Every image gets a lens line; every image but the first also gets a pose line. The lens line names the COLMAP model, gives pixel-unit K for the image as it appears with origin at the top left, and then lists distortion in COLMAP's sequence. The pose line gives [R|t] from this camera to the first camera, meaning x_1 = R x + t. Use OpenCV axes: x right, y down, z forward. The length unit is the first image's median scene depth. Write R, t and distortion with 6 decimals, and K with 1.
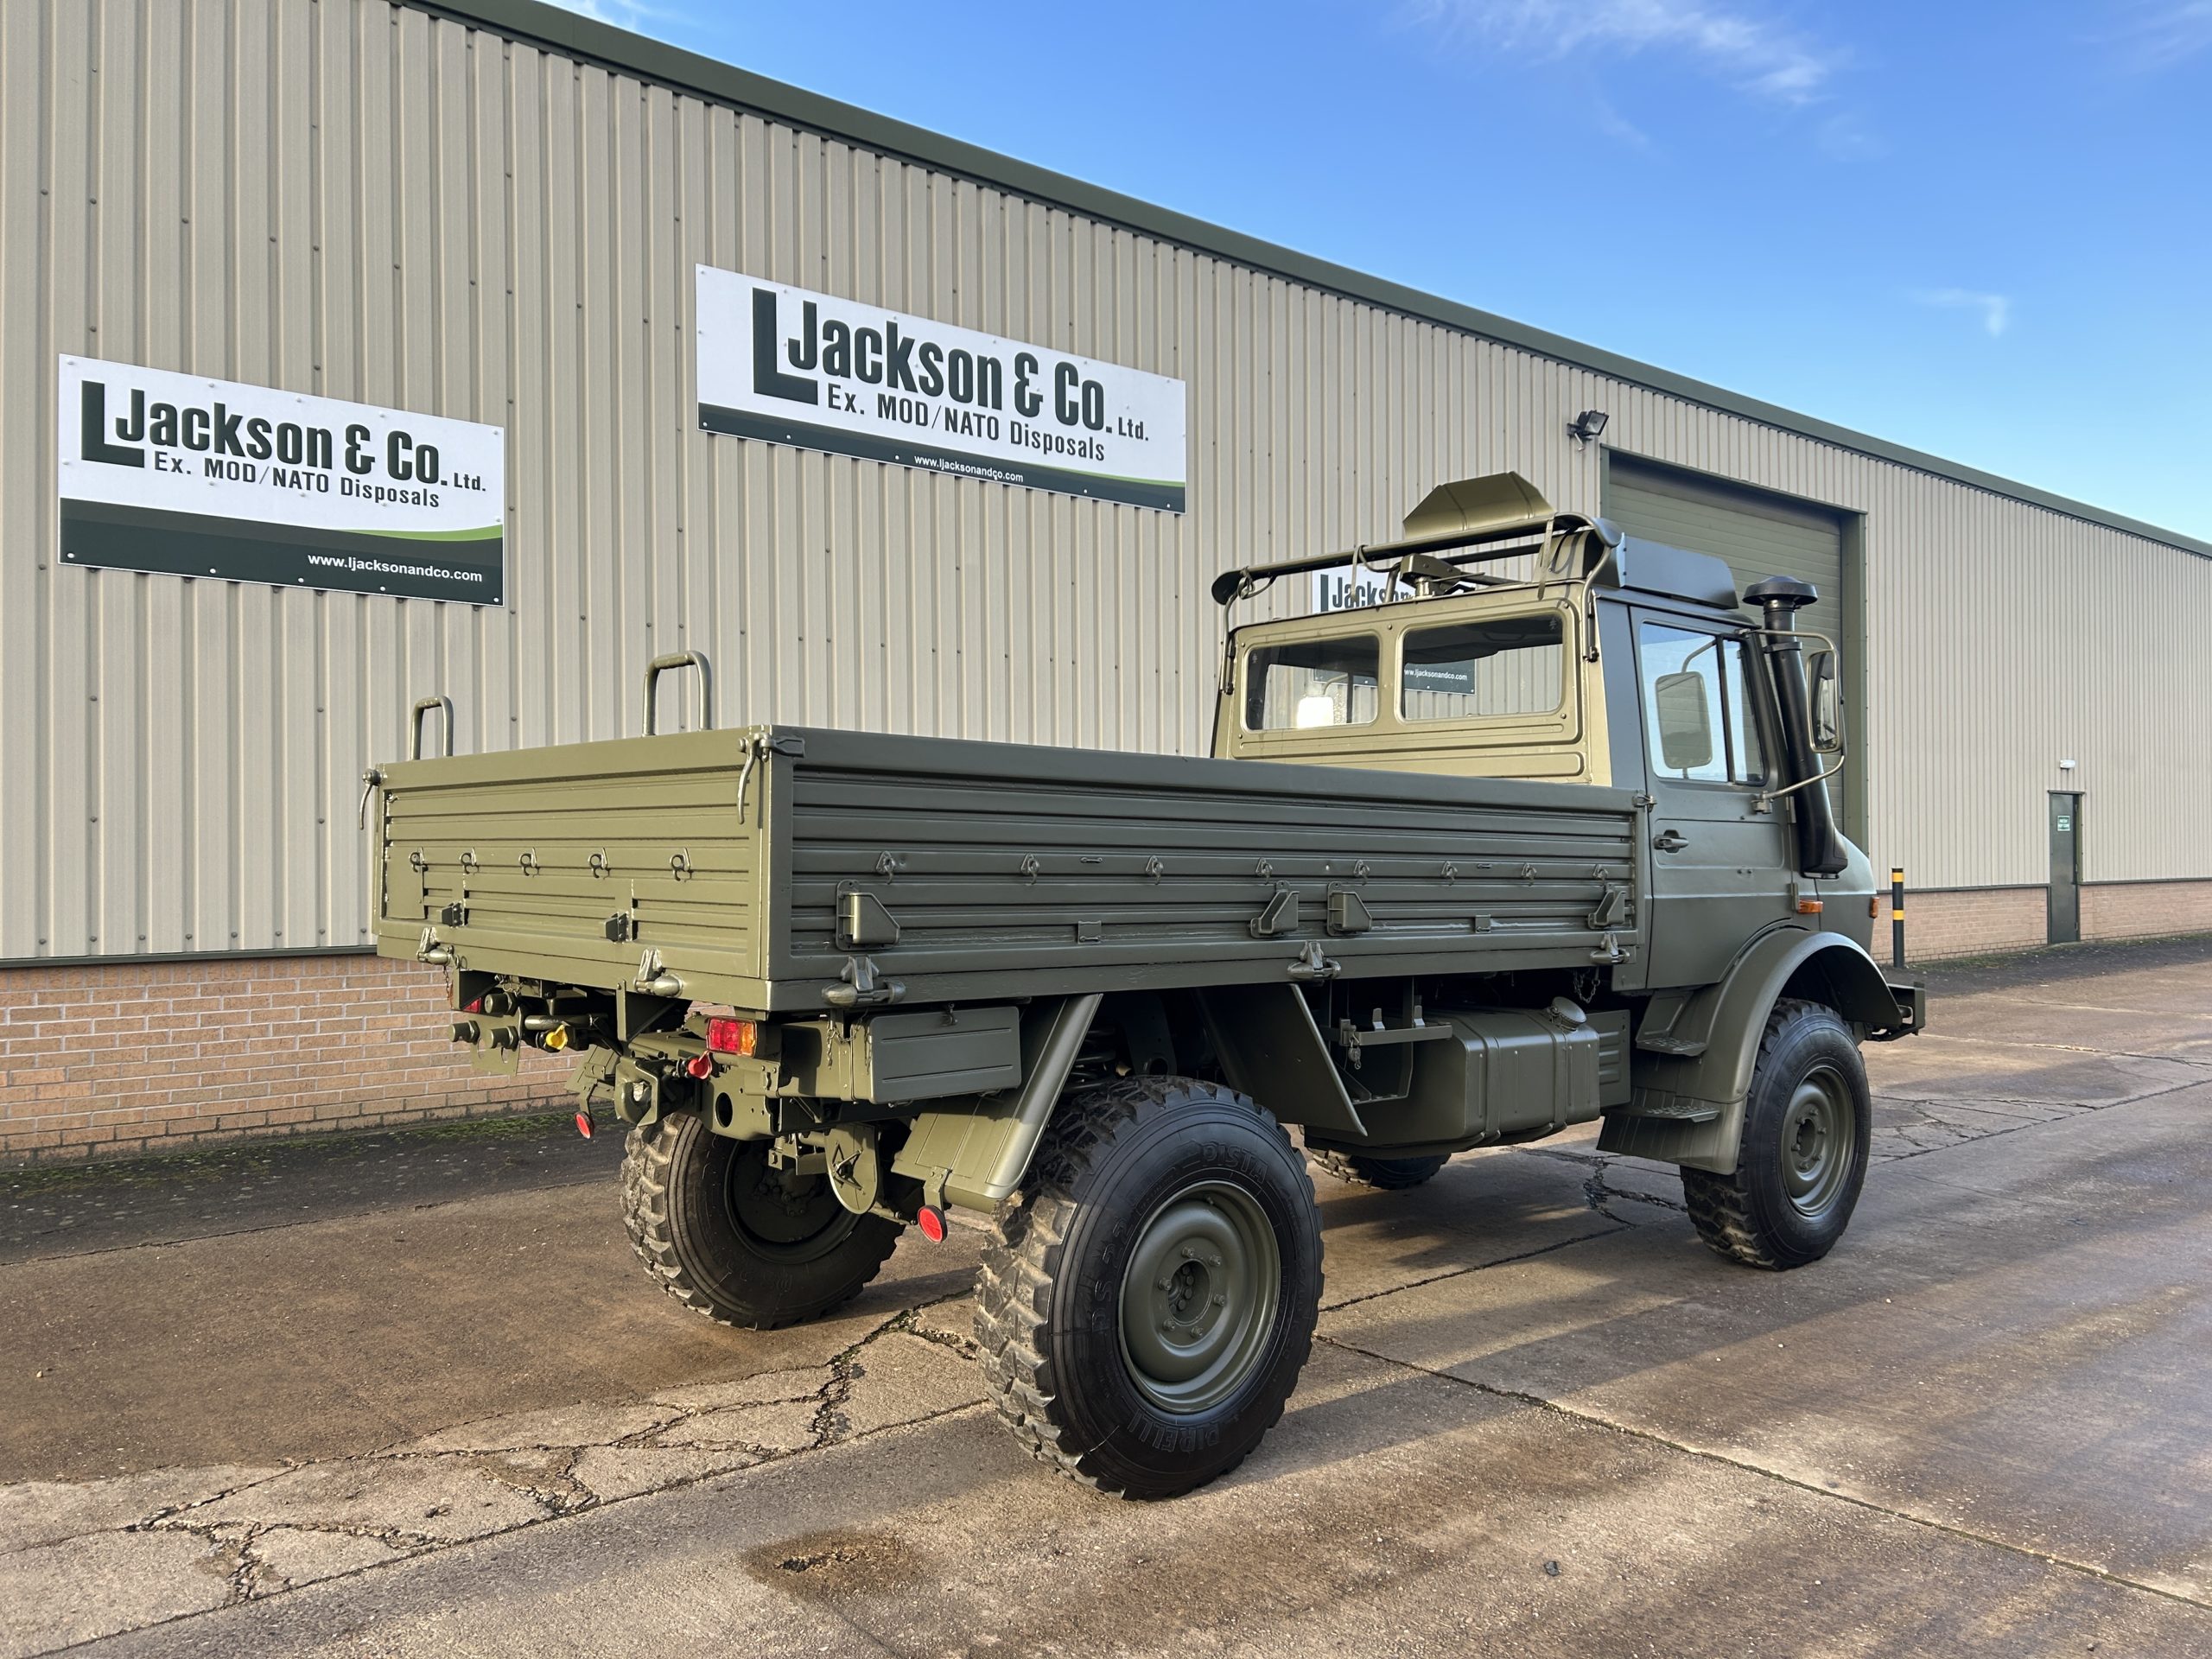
lens RADIAL K [[1649.7, 0, 1108.5], [0, 1649.7, 851.4], [0, 0, 1]] dist [0.053847, -0.052205]
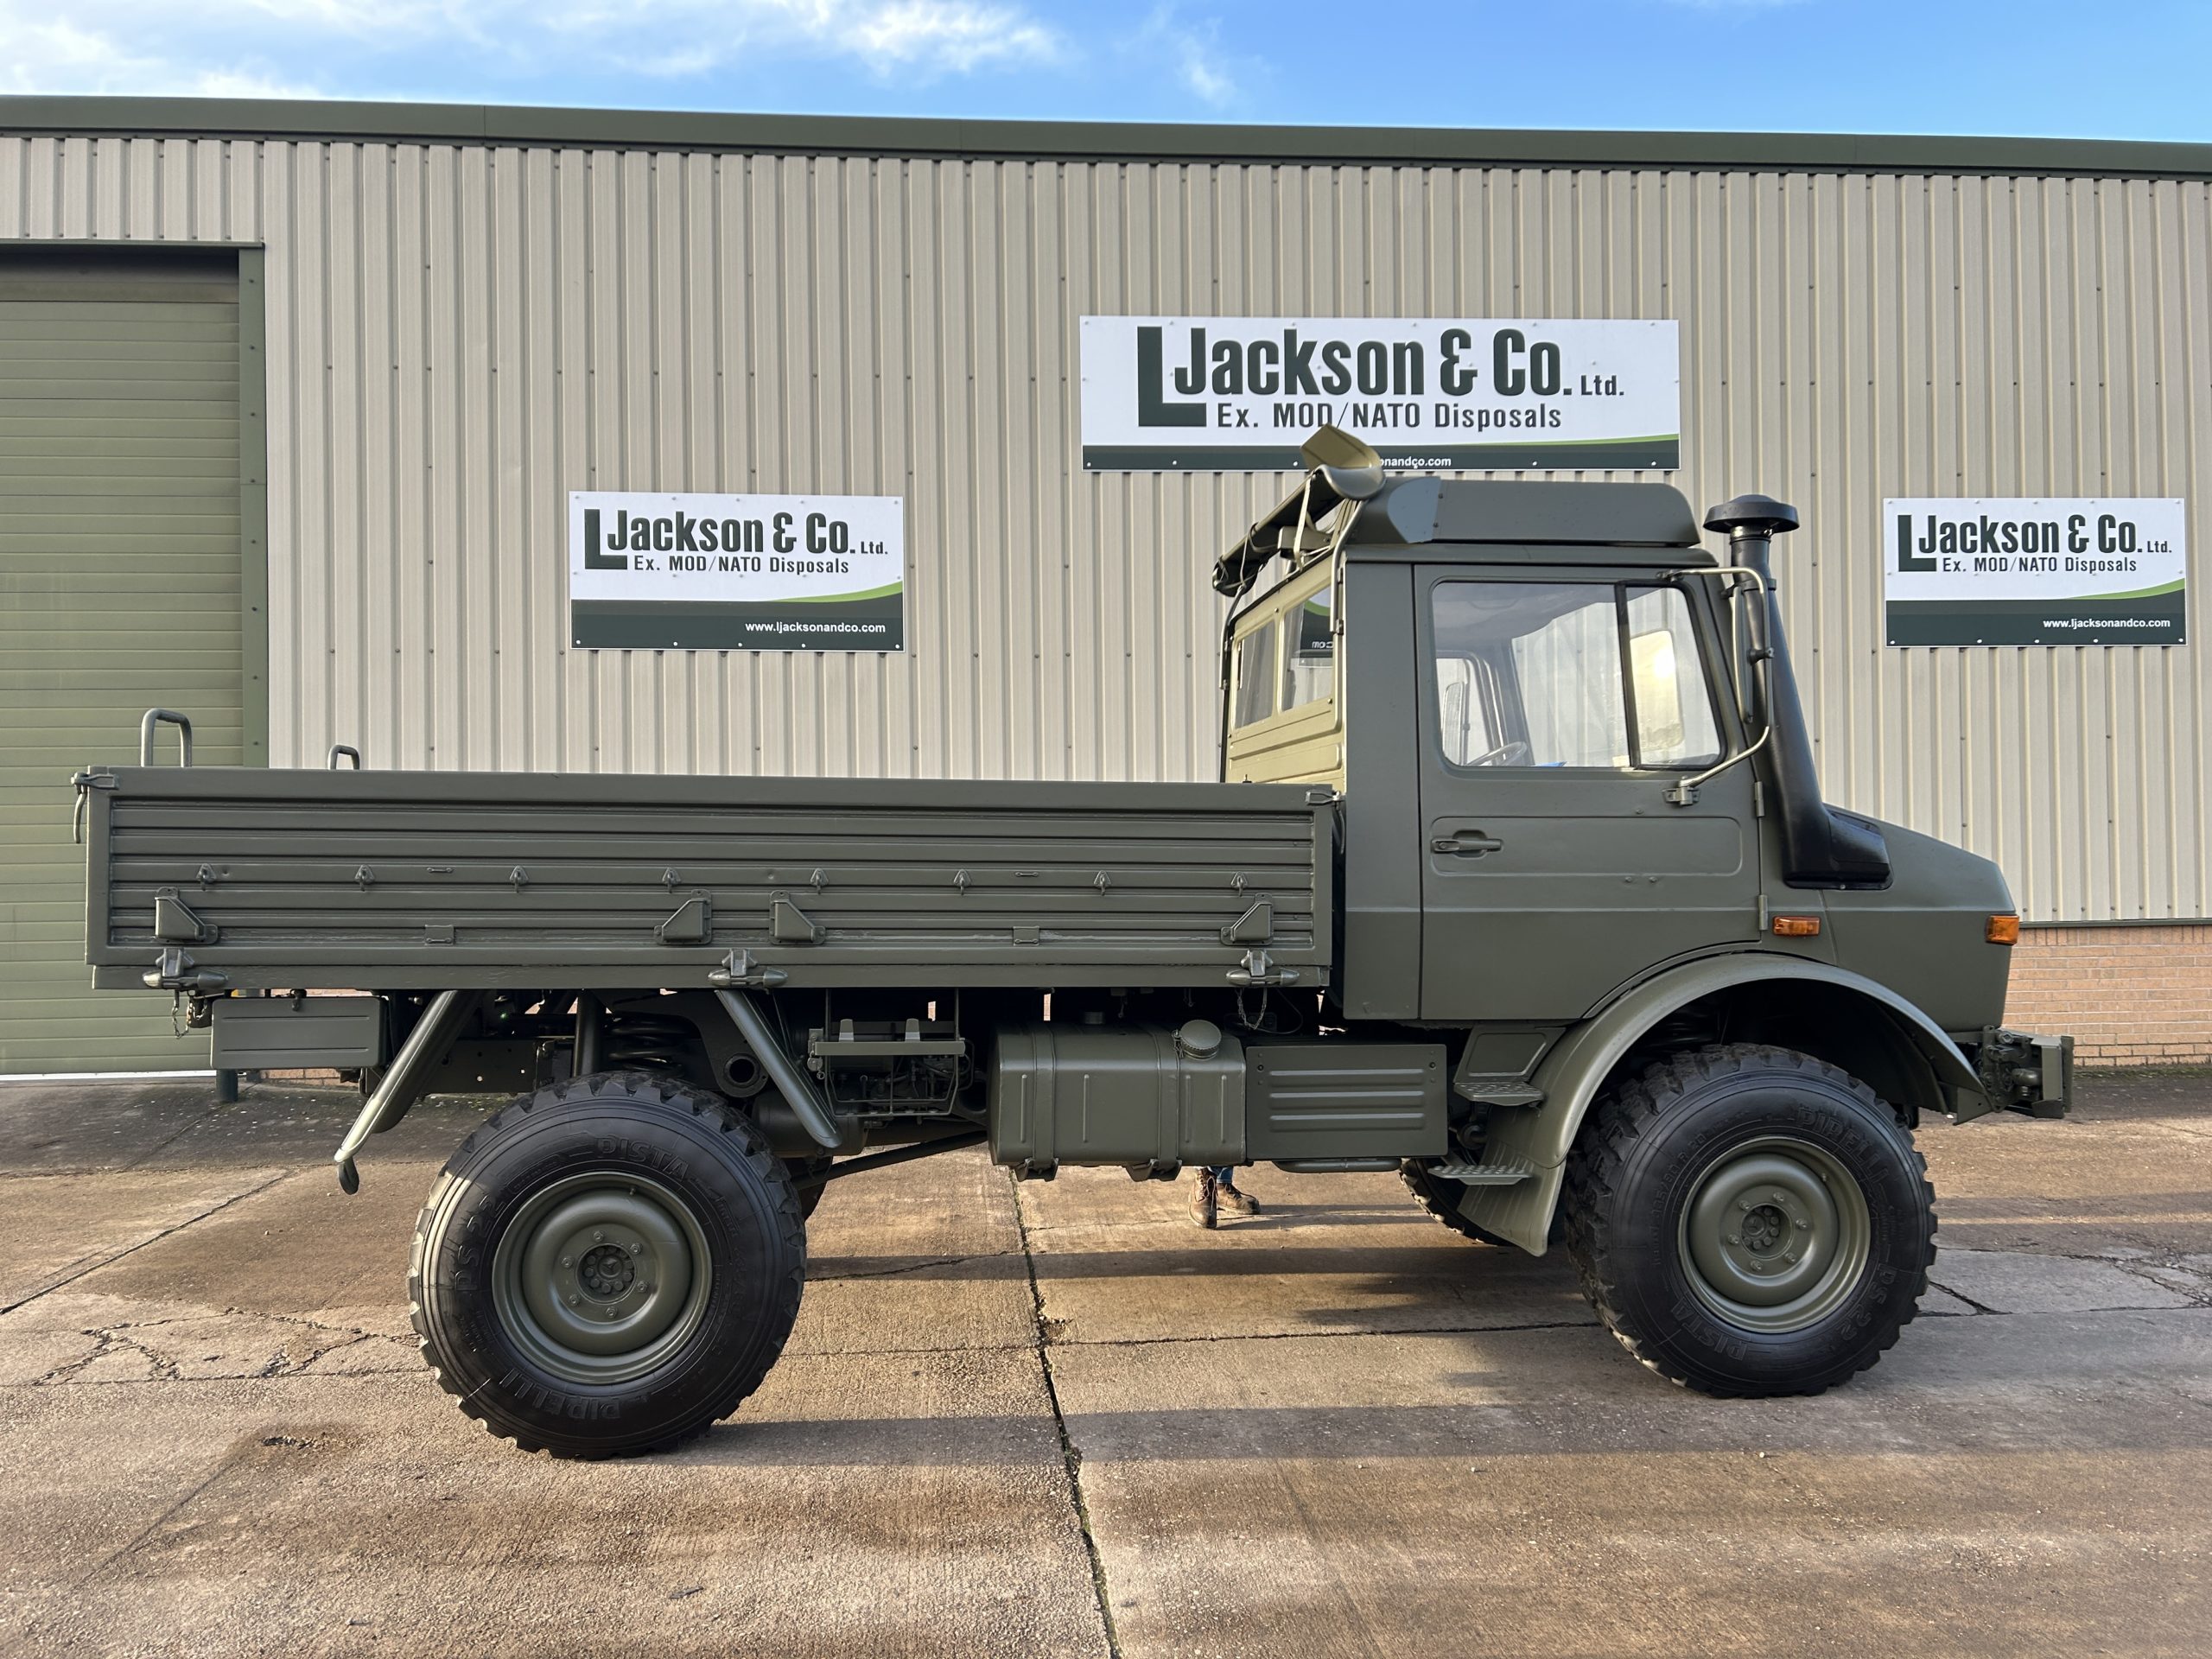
lens RADIAL K [[1648.9, 0, 1091.5], [0, 1648.9, 855.7], [0, 0, 1]] dist [0.077548, -0.093432]
pose [[0.814623, -0.008354, -0.579930, 0.410383], [0.007794, 0.999964, -0.003457, 0.000899], [0.579938, -0.001704, 0.814659, 0.134613]]
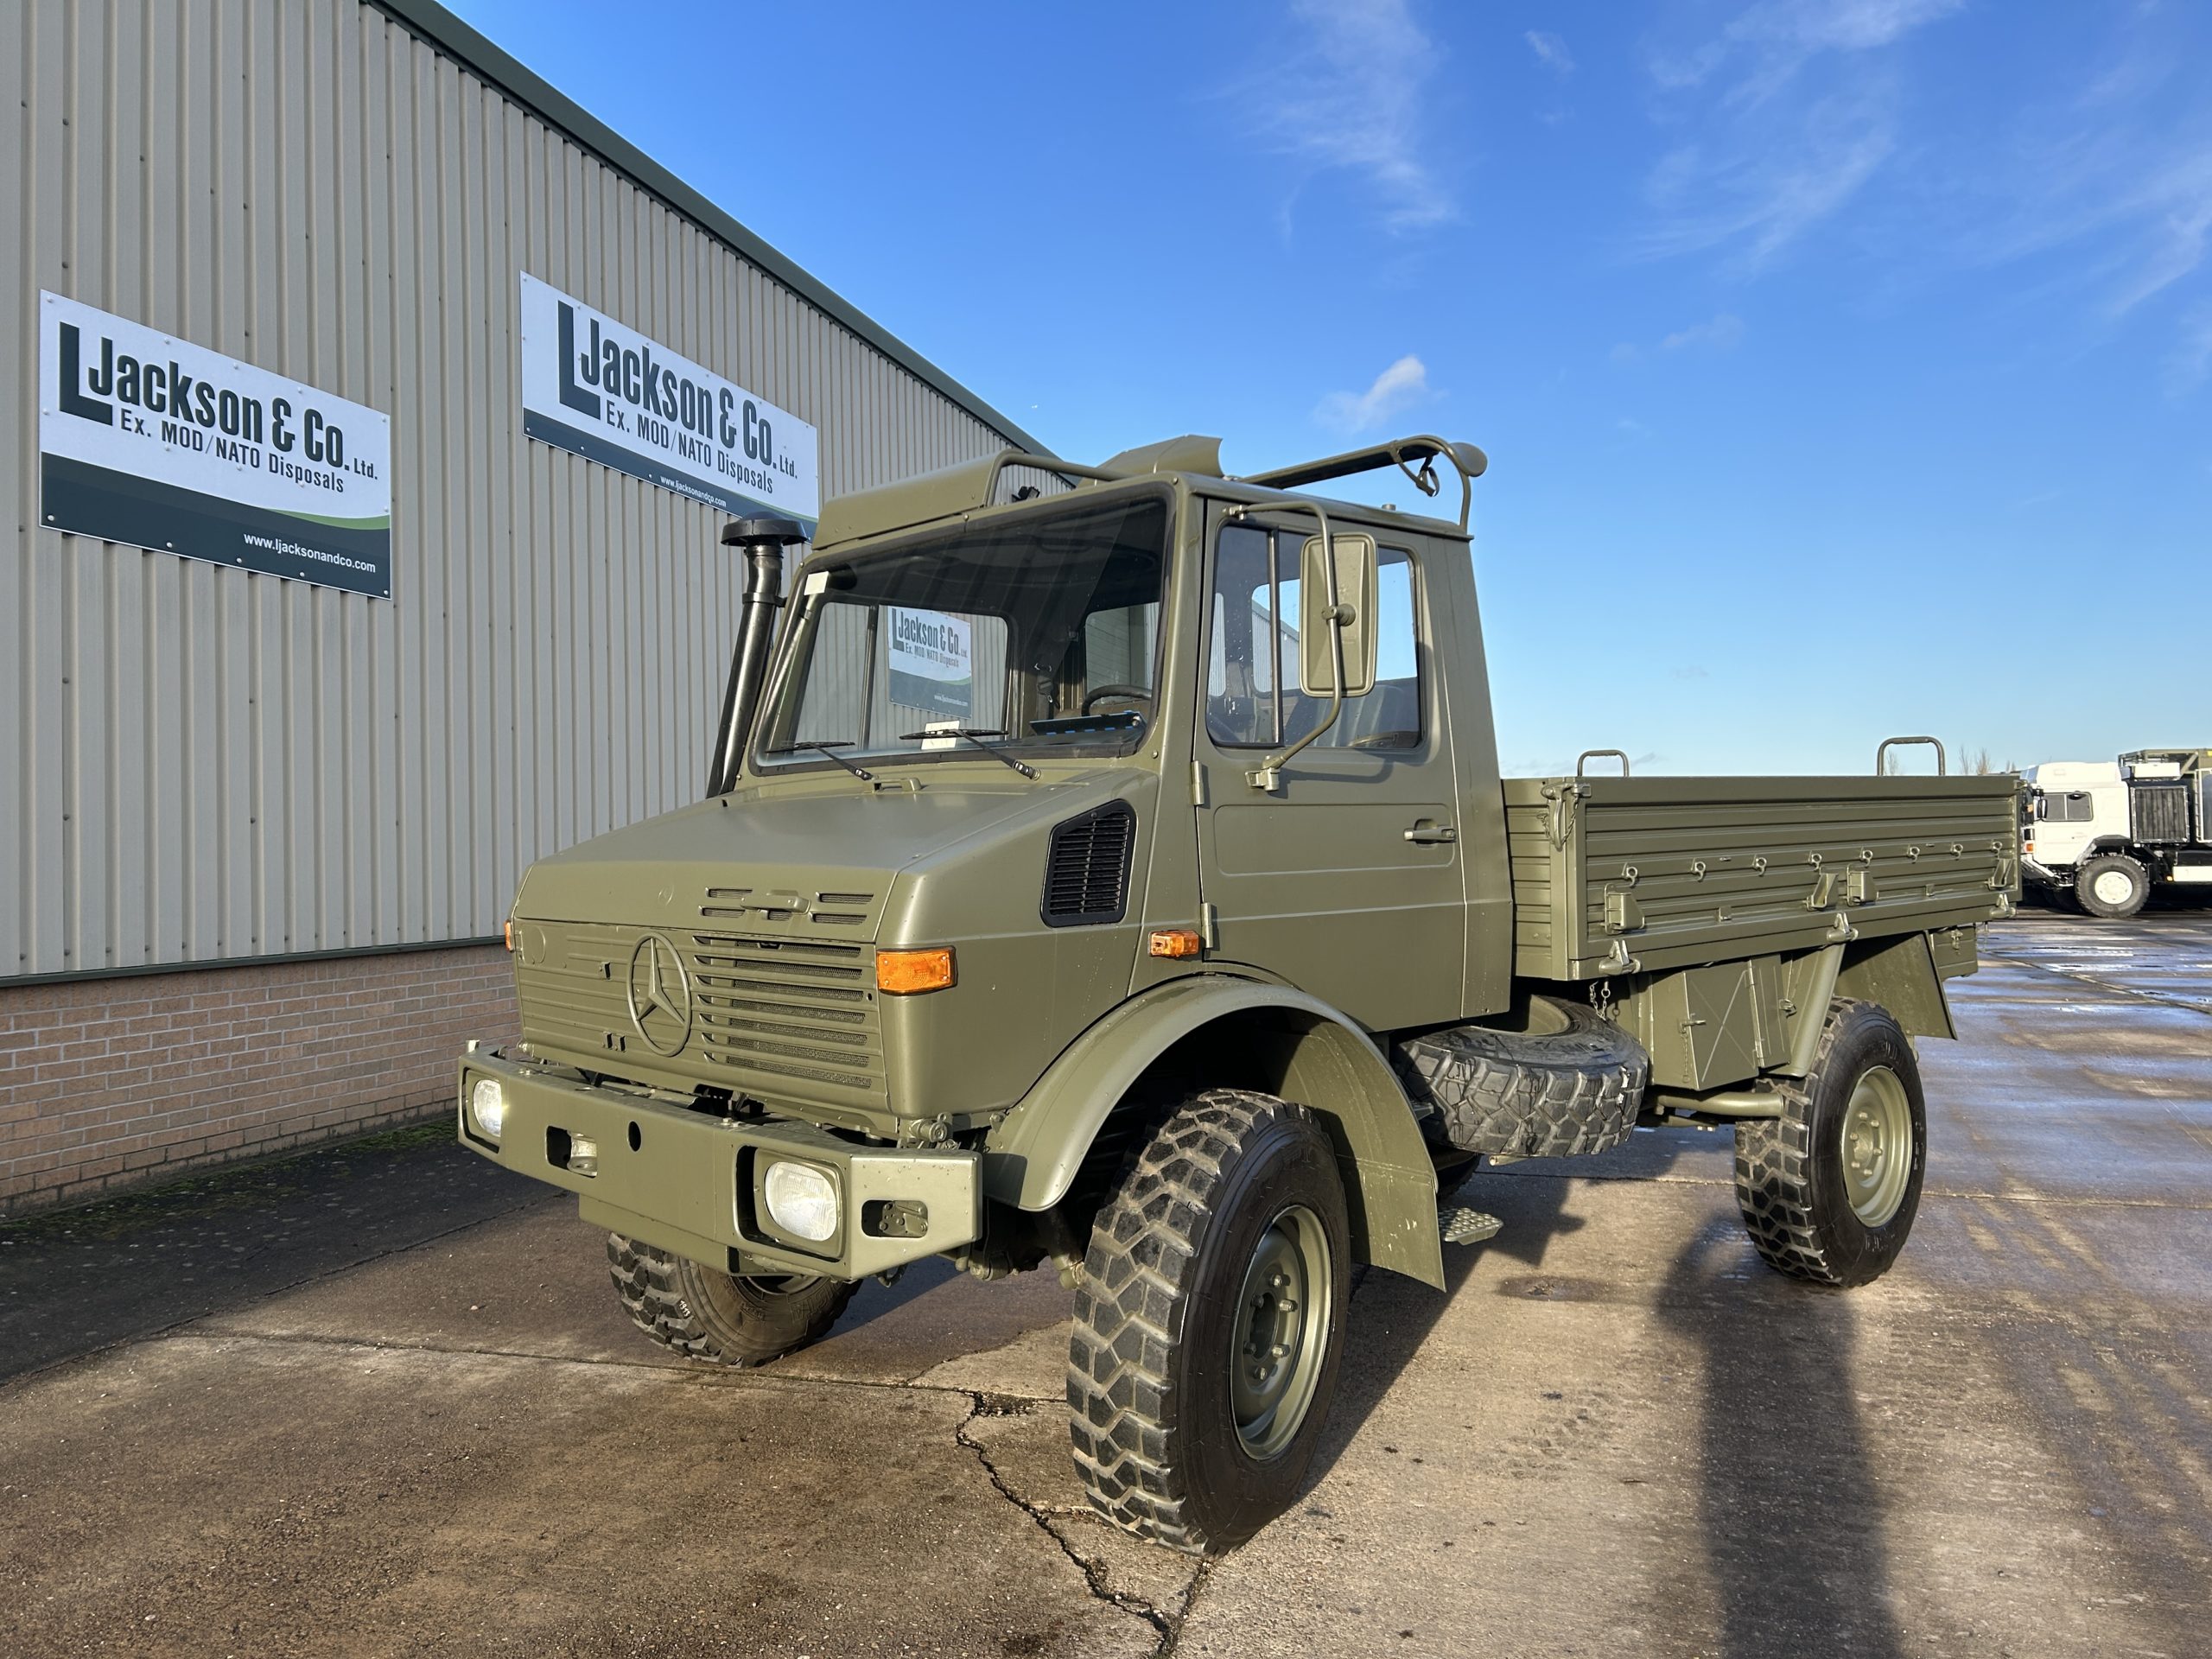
lens RADIAL K [[1649.6, 0, 1087.7], [0, 1649.6, 828.6], [0, 0, 1]] dist [0.060003, -0.058019]
pose [[0.837772, -0.000593, 0.546019, -0.551361], [0.012056, 0.999776, -0.017412, 0.007639], [-0.545886, 0.021171, 0.837592, -0.029993]]
